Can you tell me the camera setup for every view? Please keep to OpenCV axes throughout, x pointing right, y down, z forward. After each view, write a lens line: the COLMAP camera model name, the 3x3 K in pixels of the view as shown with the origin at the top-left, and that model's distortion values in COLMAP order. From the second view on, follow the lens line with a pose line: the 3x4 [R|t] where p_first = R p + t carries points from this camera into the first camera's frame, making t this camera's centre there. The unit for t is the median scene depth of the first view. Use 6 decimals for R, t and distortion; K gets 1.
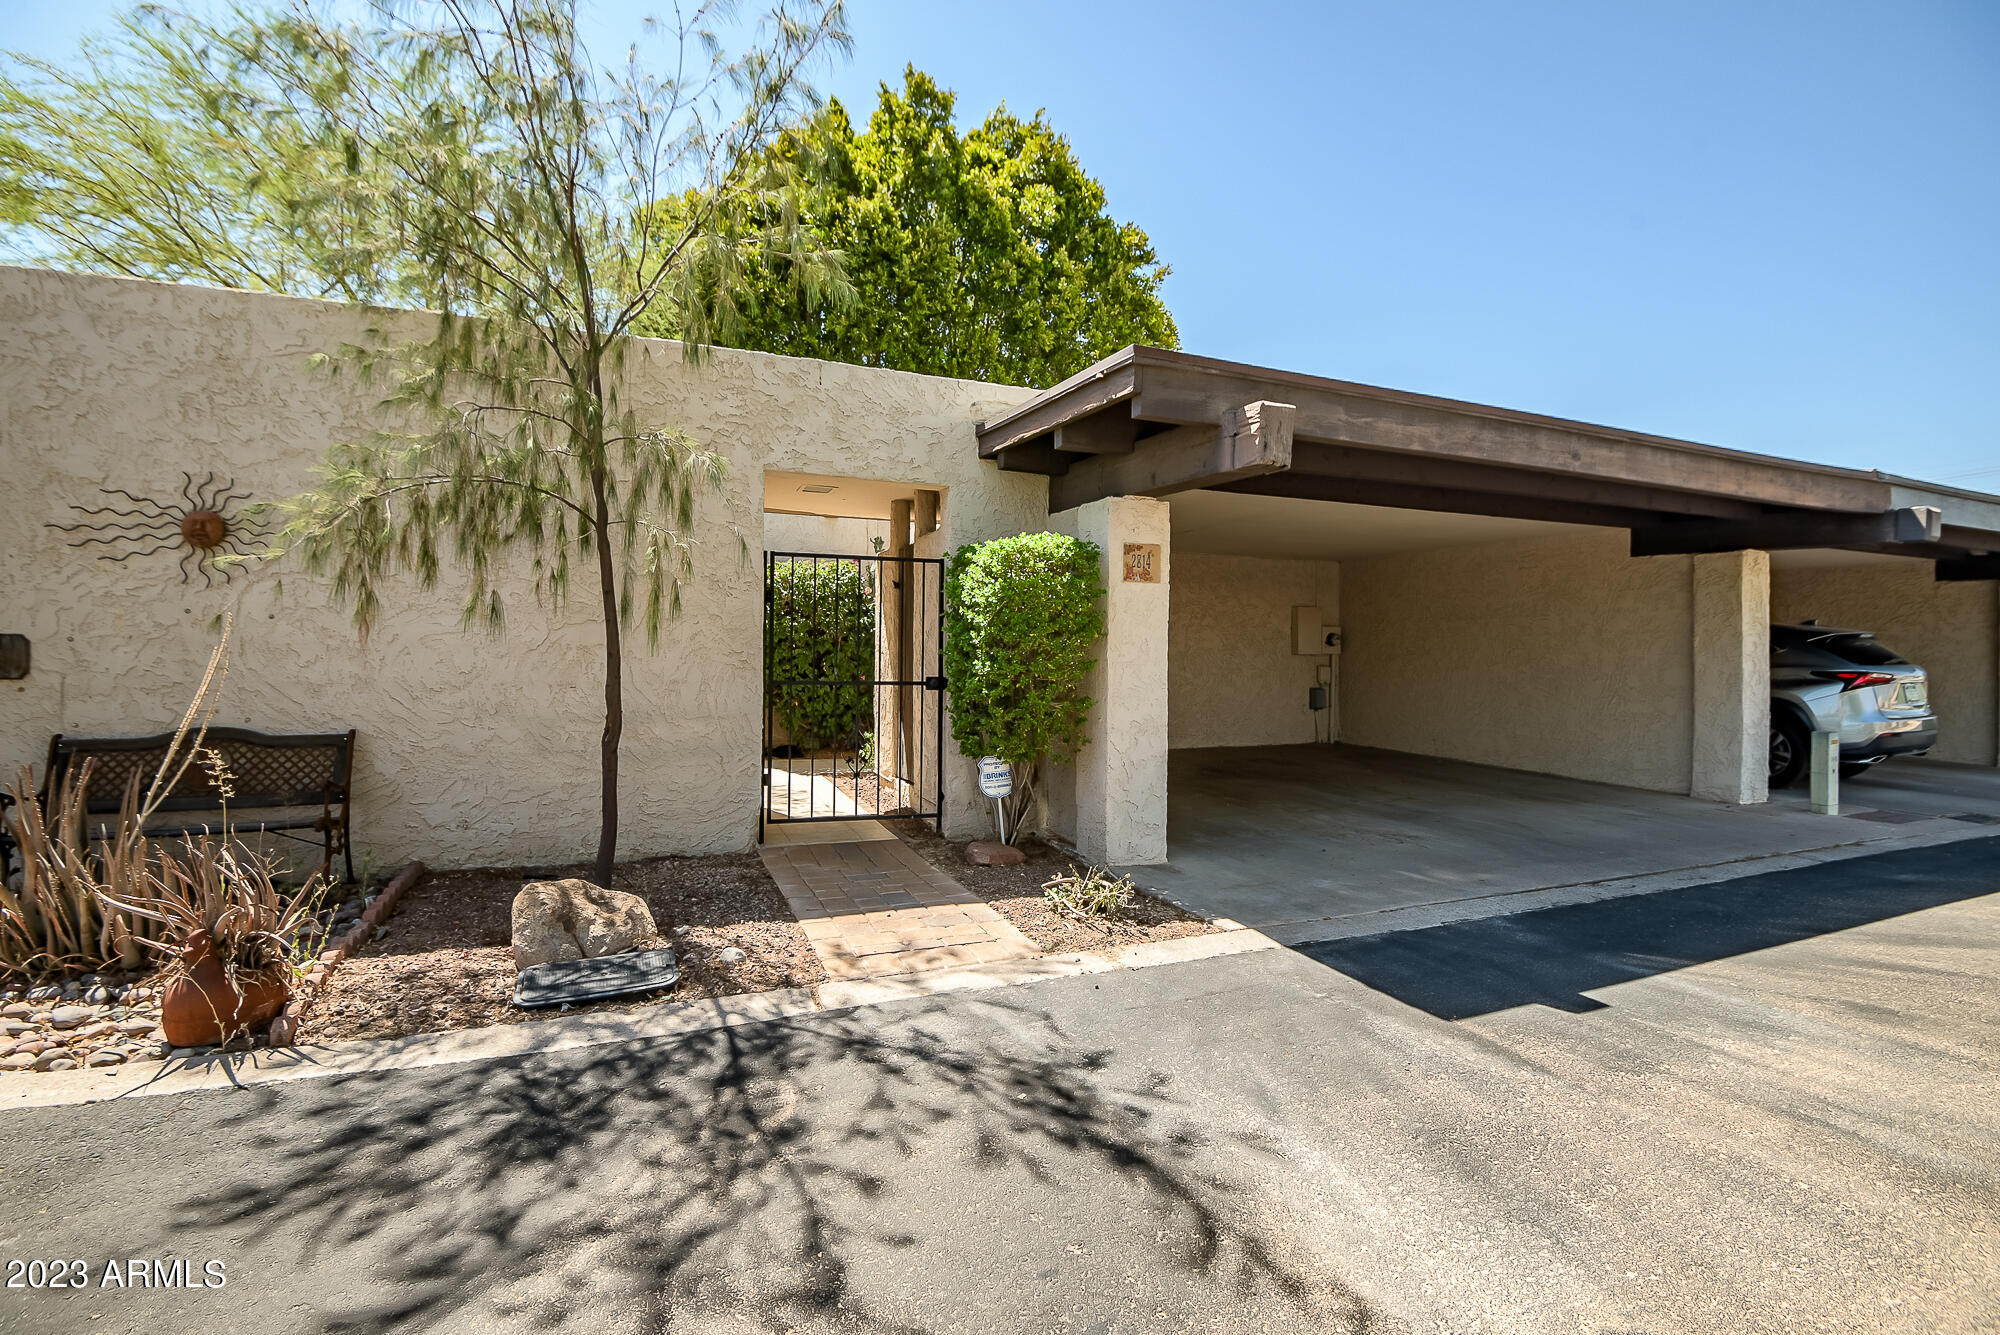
lens RADIAL K [[914.8, 0, 957.3], [0, 914.8, 672.2], [0, 0, 1]] dist [-0.025504, -0.003175]
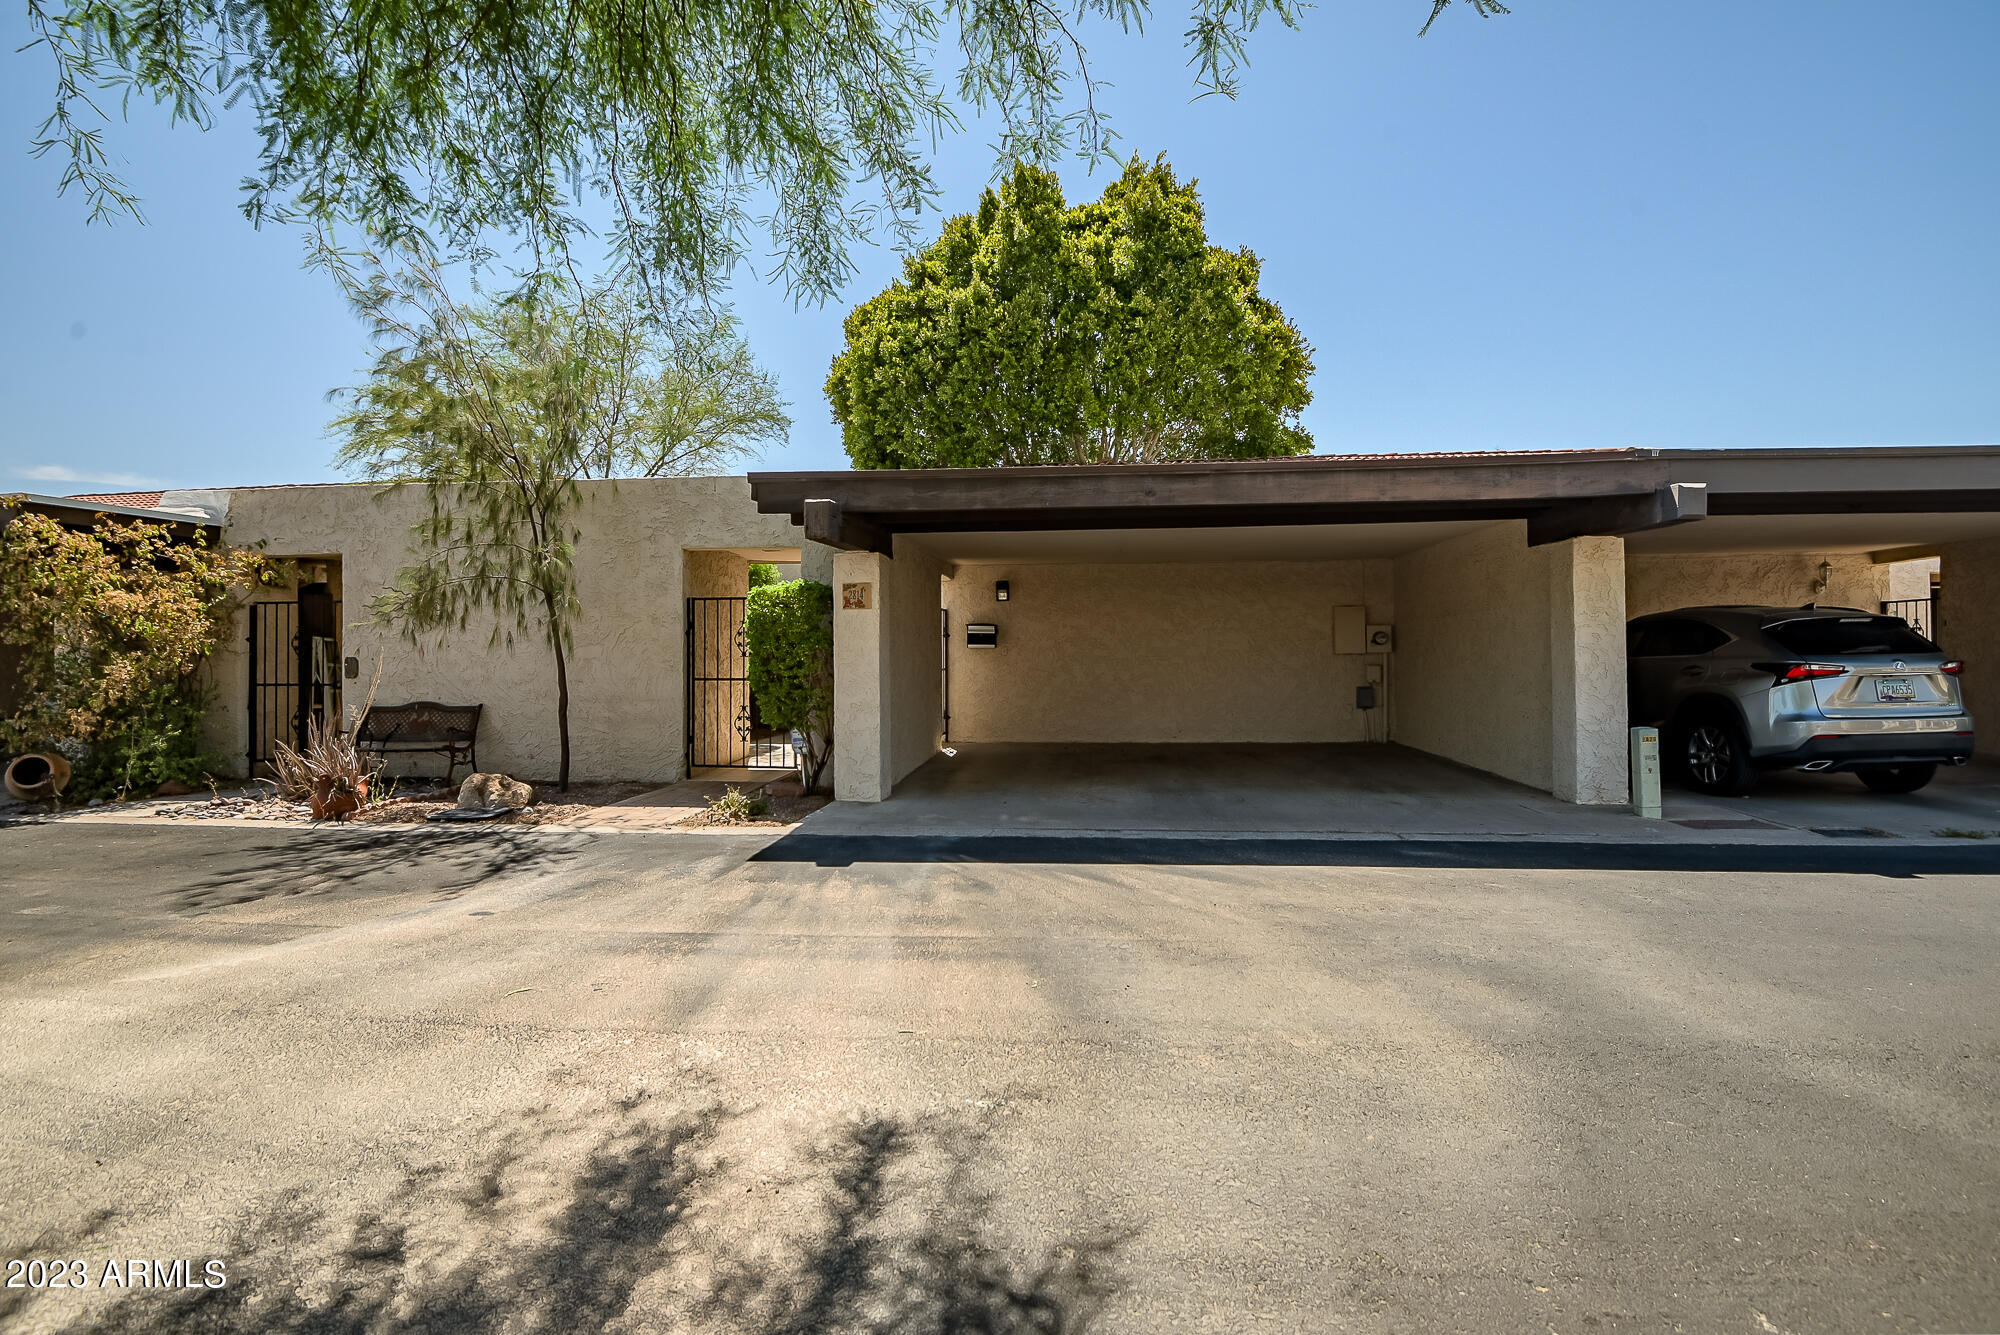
lens RADIAL K [[947.1, 0, 952.4], [0, 947.1, 668.7], [0, 0, 1]] dist [-0.018669, -0.001009]
pose [[0.884124, -0.010716, -0.467129, 0.979244], [0.005171, 0.999900, -0.013151, 0.017423], [0.467223, 0.009211, 0.884091, -0.259554]]
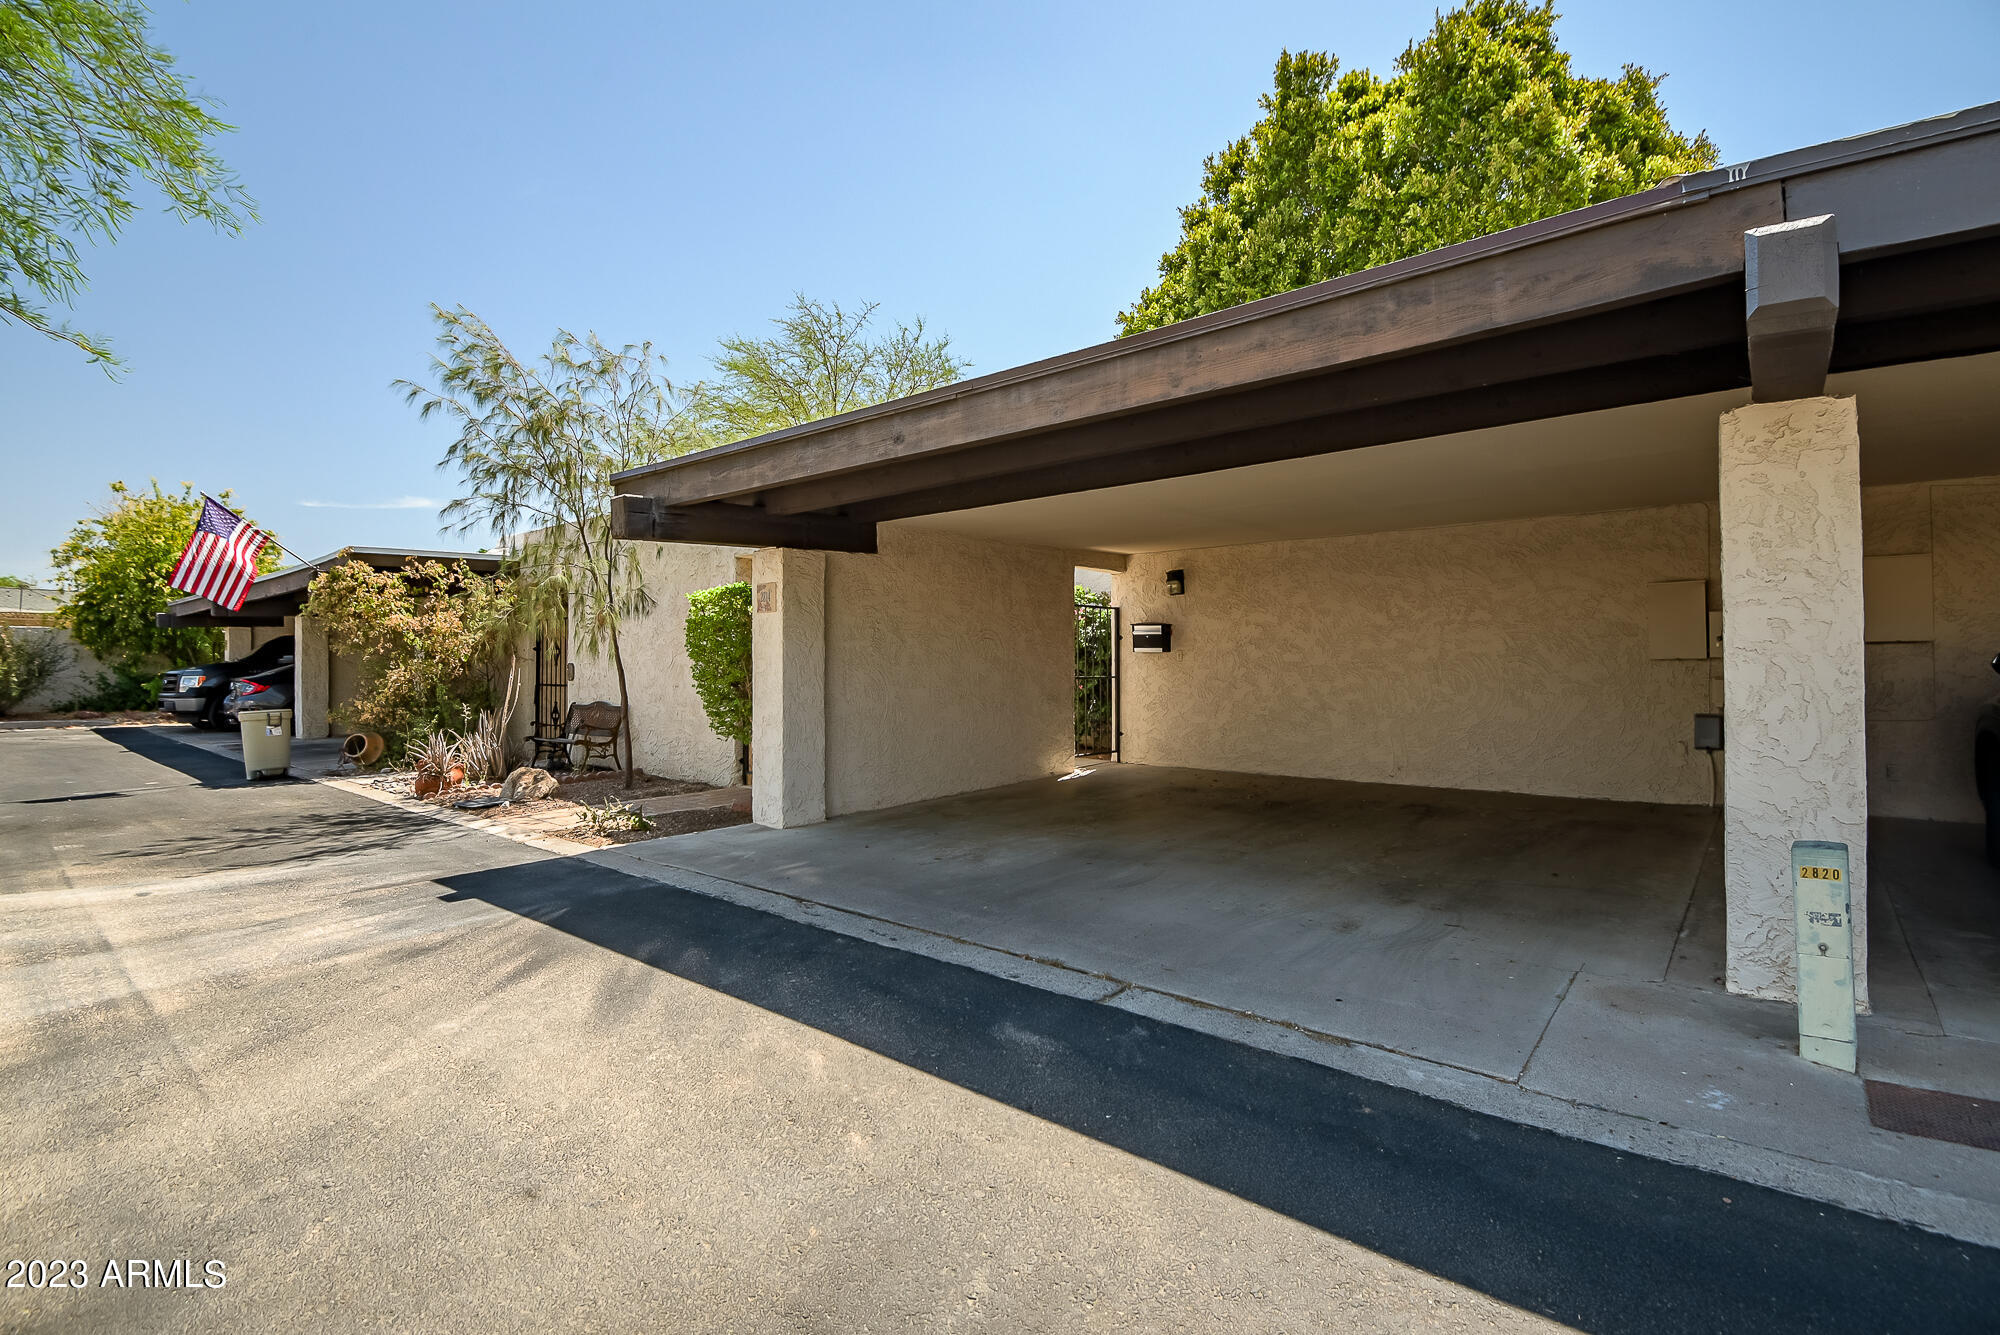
lens RADIAL K [[914.8, 0, 979.6], [0, 914.8, 665.8], [0, 0, 1]] dist [-0.025504, -0.003175]
pose [[0.473993, -0.009970, -0.880472, 1.409678], [-0.008501, 0.999837, -0.015898, -0.001890], [0.880488, 0.015020, 0.473831, 0.602212]]
